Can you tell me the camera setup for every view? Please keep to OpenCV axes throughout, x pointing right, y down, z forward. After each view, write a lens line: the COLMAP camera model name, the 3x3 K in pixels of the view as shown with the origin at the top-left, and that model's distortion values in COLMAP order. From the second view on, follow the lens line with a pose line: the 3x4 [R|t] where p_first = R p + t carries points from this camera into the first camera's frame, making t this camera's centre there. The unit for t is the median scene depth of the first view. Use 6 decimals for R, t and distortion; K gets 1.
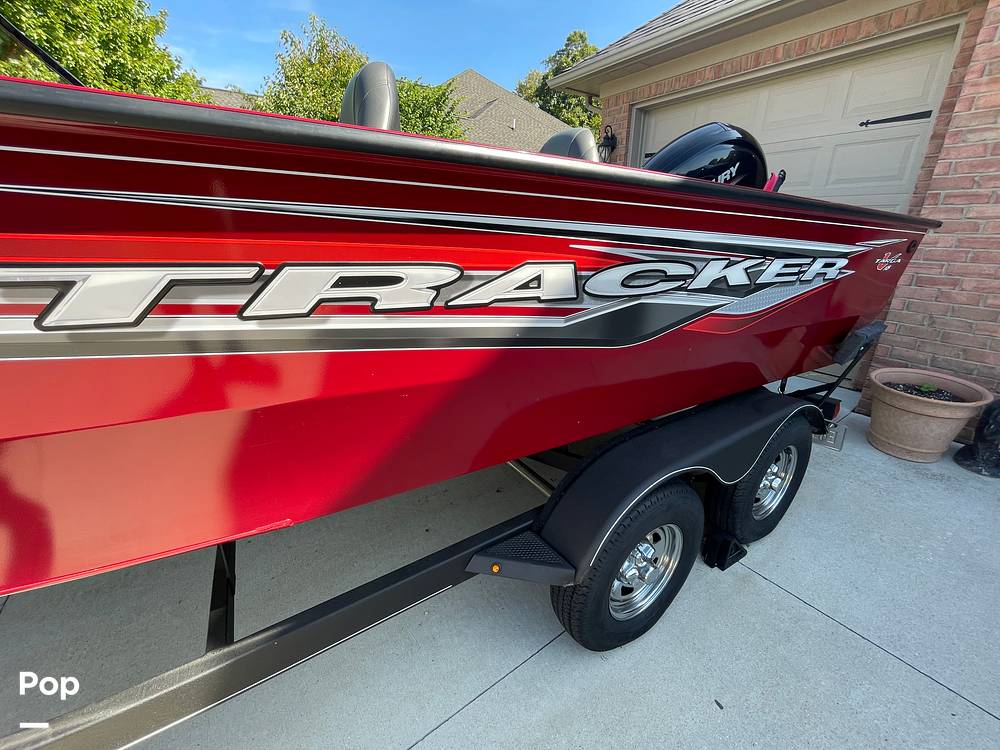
lens RADIAL K [[406.0, 0, 503.3], [0, 406.0, 372.4], [0, 0, 1]] dist [-0.003297, 0.000802]
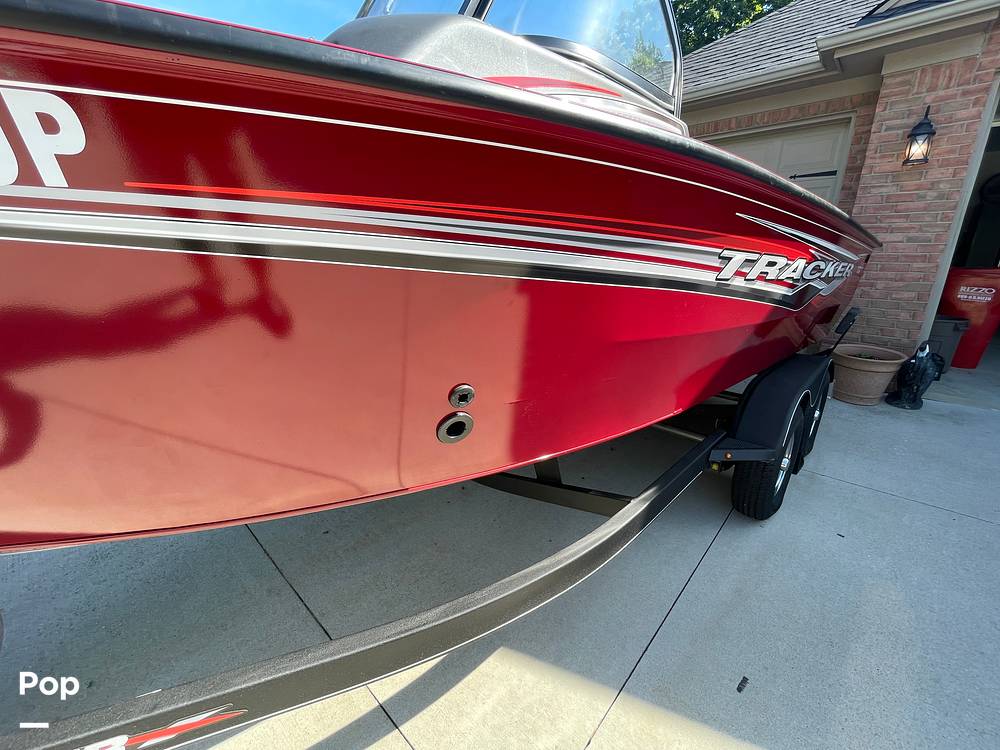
lens RADIAL K [[406.0, 0, 499.0], [0, 406.0, 373.5], [0, 0, 1]] dist [-0.003297, 0.000802]
pose [[0.978466, -0.056847, 0.198425, -0.578654], [0.067827, 0.996494, -0.048979, 0.090292], [-0.194945, 0.061382, 0.978892, -0.186672]]
